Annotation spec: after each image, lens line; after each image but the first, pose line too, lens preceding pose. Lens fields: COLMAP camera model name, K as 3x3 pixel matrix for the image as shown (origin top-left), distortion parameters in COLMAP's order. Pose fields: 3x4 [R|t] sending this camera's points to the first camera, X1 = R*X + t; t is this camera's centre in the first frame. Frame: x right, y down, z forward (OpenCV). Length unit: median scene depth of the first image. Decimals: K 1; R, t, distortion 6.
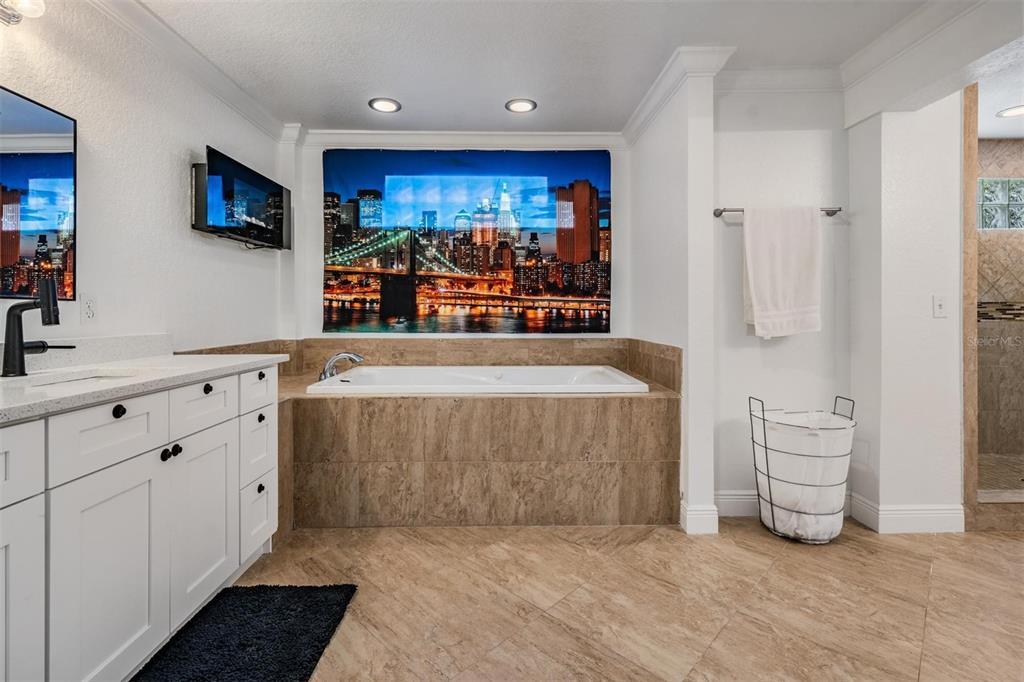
lens RADIAL K [[464.0, 0, 521.7], [0, 464.0, 313.3], [0, 0, 1]] dist [0.000199, -0.000856]
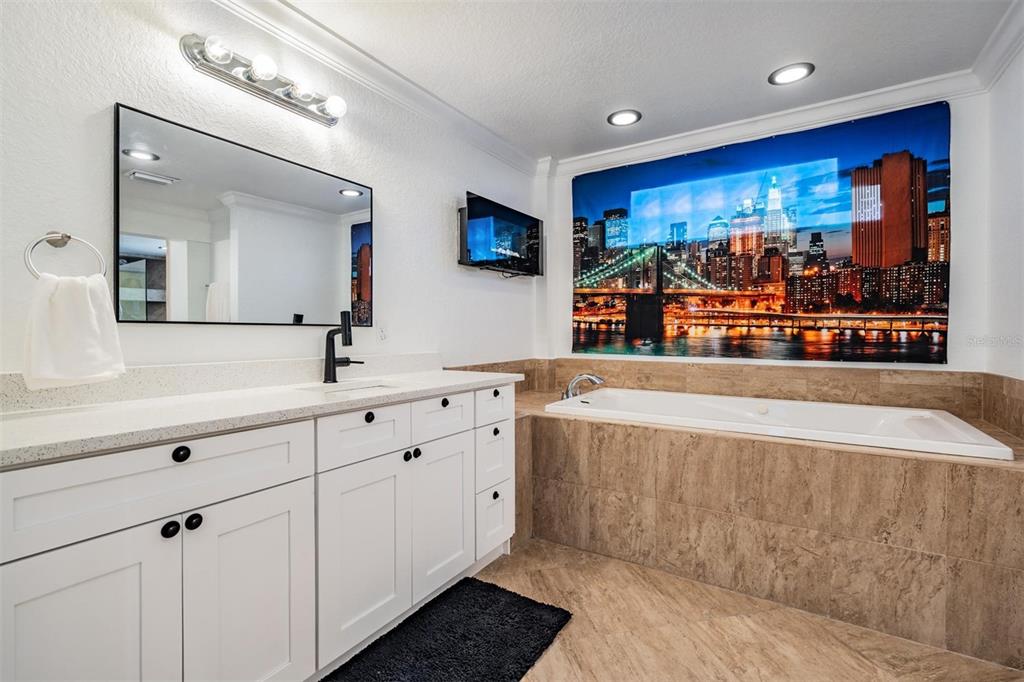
lens RADIAL K [[464.0, 0, 509.5], [0, 464.0, 338.4], [0, 0, 1]] dist [0.000199, -0.000856]
pose [[0.826390, 0.007318, -0.563051, 0.061538], [-0.000381, 0.999923, 0.012436, -0.006750], [0.563099, -0.010062, 0.826328, 0.086365]]
